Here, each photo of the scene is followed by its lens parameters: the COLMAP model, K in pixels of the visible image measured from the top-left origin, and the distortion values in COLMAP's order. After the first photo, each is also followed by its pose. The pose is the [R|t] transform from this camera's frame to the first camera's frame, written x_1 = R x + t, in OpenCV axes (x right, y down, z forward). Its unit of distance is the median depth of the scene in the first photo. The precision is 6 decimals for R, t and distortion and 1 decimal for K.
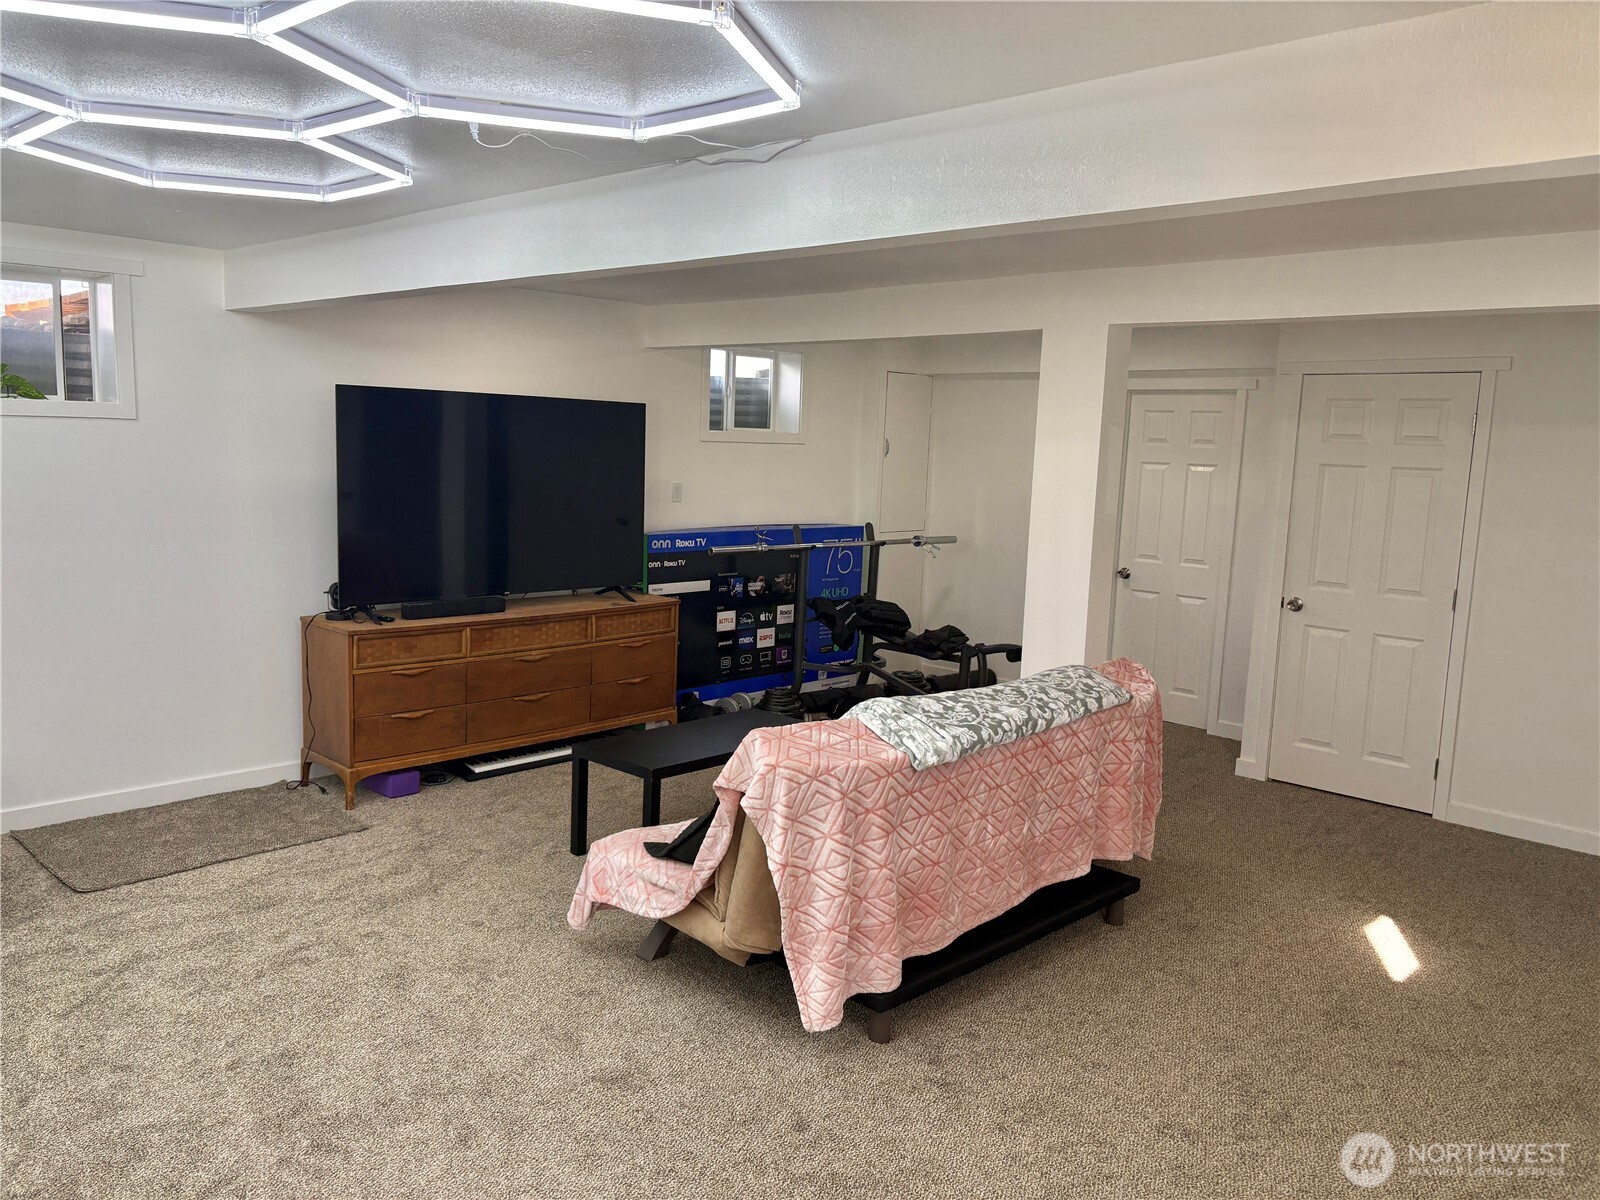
lens RADIAL K [[1217.3, 0, 803.2], [0, 1217.3, 623.0], [0, 0, 1]] dist [0.066167, -0.079864]
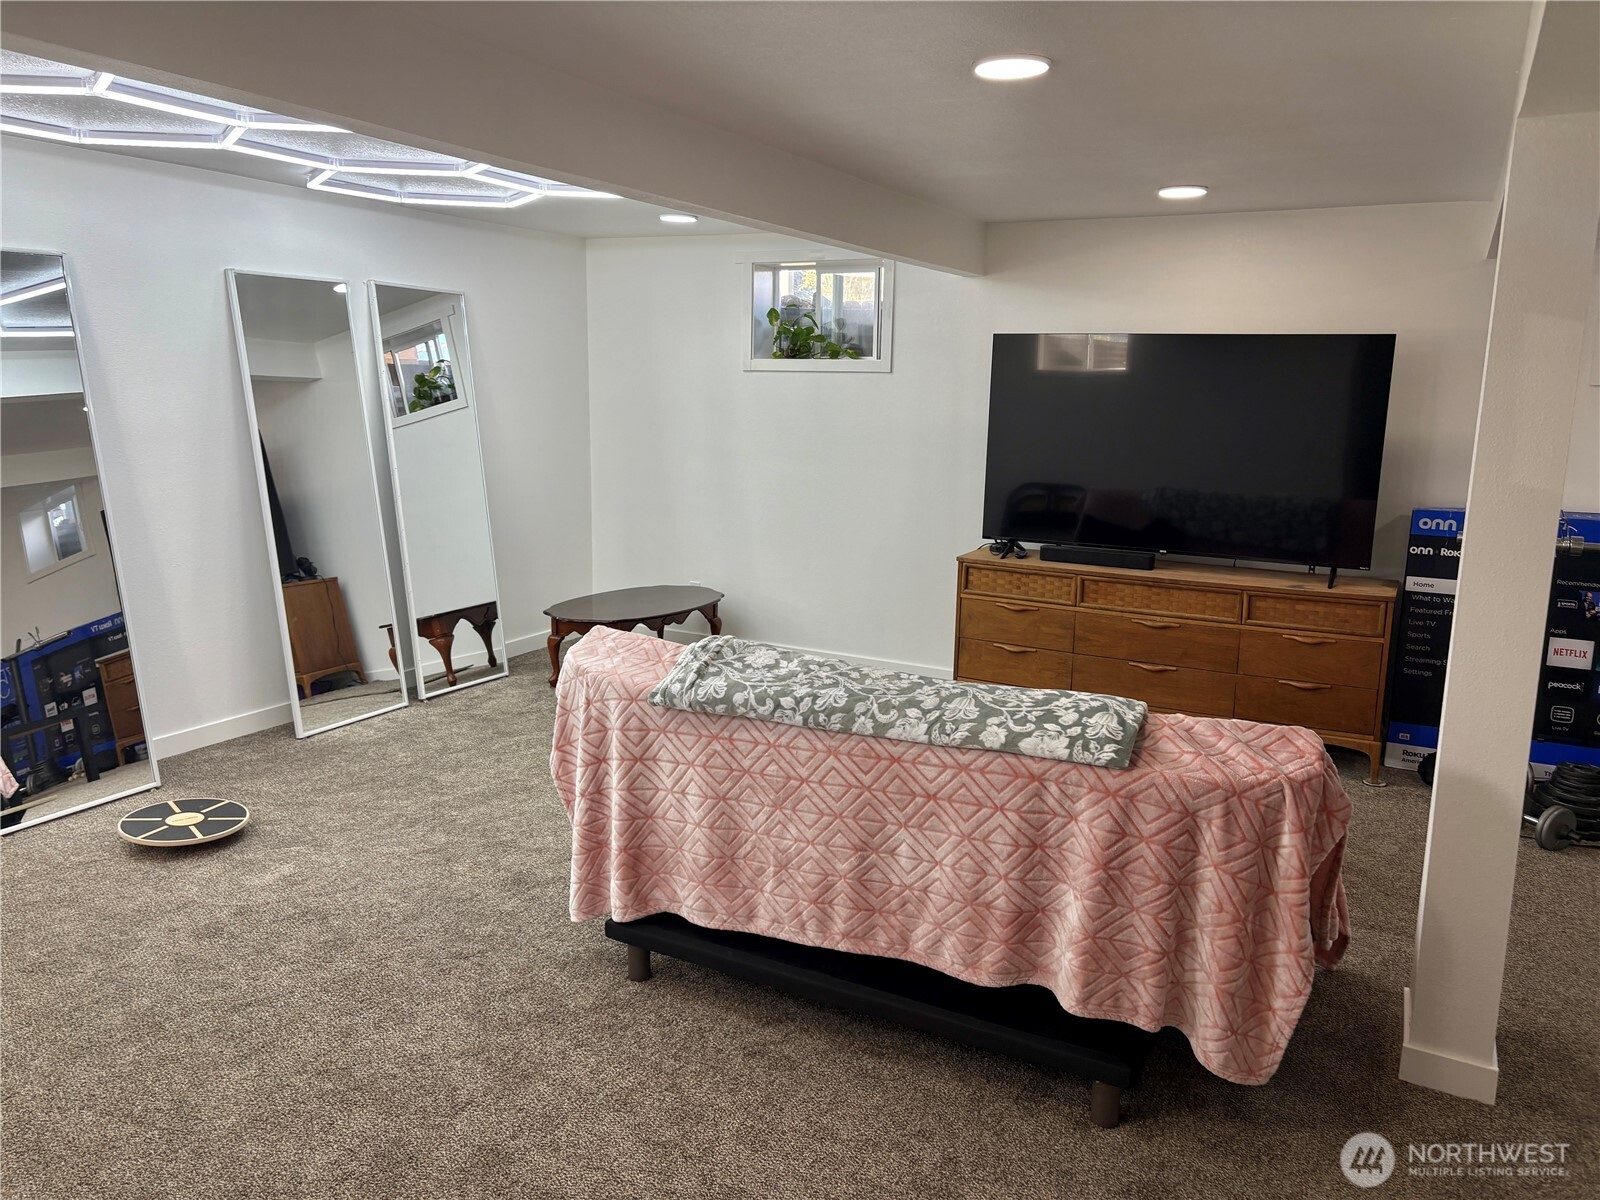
lens RADIAL K [[1217.3, 0, 803.2], [0, 1217.3, 623.0], [0, 0, 1]] dist [0.066167, -0.079864]
pose [[0.269447, 0.158946, -0.949808, 0.622845], [-0.158206, 0.980191, 0.119150, -0.042535], [0.949931, 0.118160, 0.289256, 0.525272]]
